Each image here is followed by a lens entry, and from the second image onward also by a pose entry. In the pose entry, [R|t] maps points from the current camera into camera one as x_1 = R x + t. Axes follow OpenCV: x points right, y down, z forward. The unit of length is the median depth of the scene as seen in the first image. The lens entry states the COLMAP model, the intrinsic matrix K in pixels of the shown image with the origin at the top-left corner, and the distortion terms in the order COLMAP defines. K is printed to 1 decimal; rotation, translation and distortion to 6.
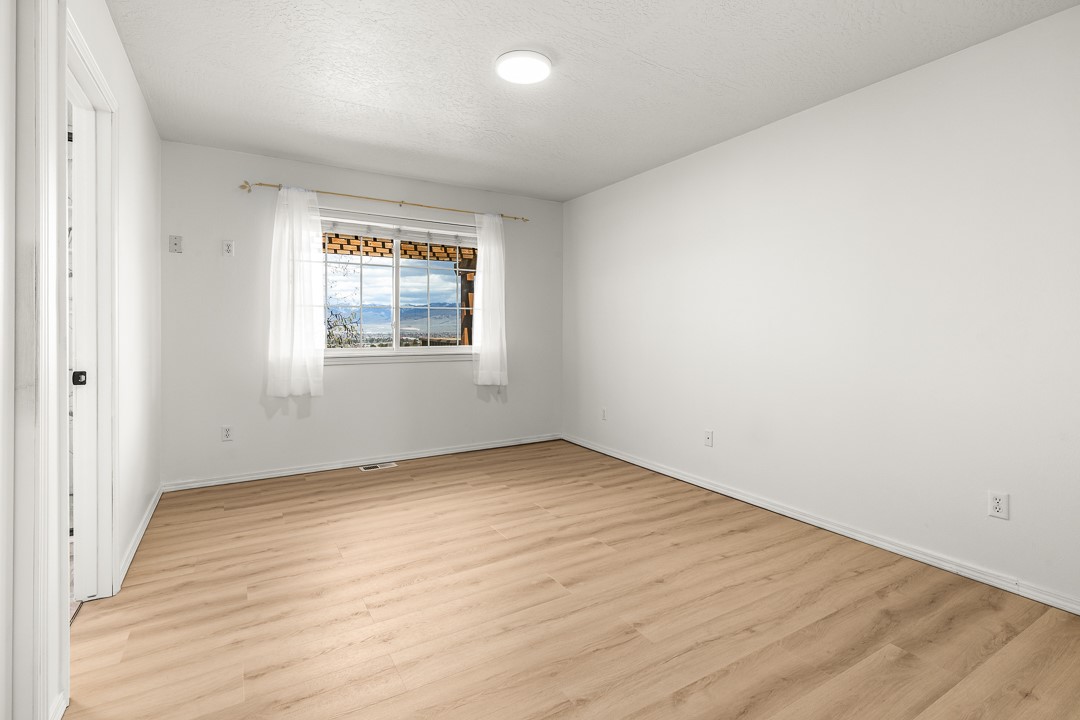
lens RADIAL K [[514.1, 0, 545.1], [0, 514.1, 332.4], [0, 0, 1]] dist [0.001620, 0.000043]
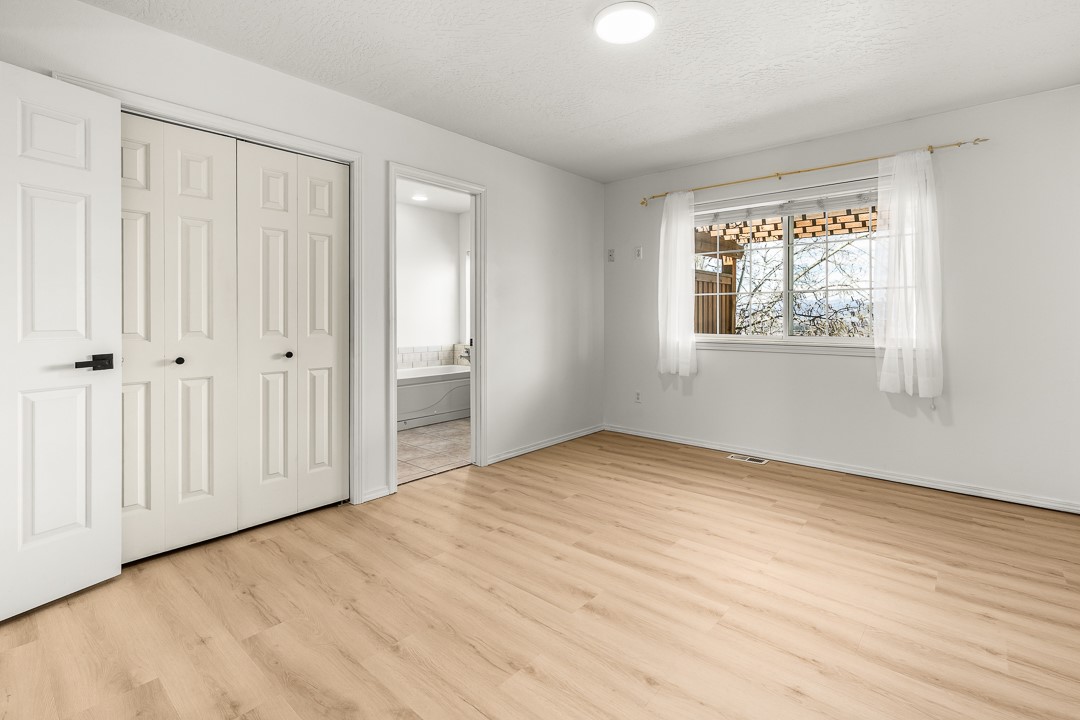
lens RADIAL K [[495.4, 0, 547.3], [0, 495.4, 316.4], [0, 0, 1]] dist [0.009731, -0.000258]
pose [[0.309113, -0.002339, -0.951023, 0.490867], [-0.004800, 0.999980, -0.004020, 0.001147], [0.951013, 0.005808, 0.309095, 0.399716]]
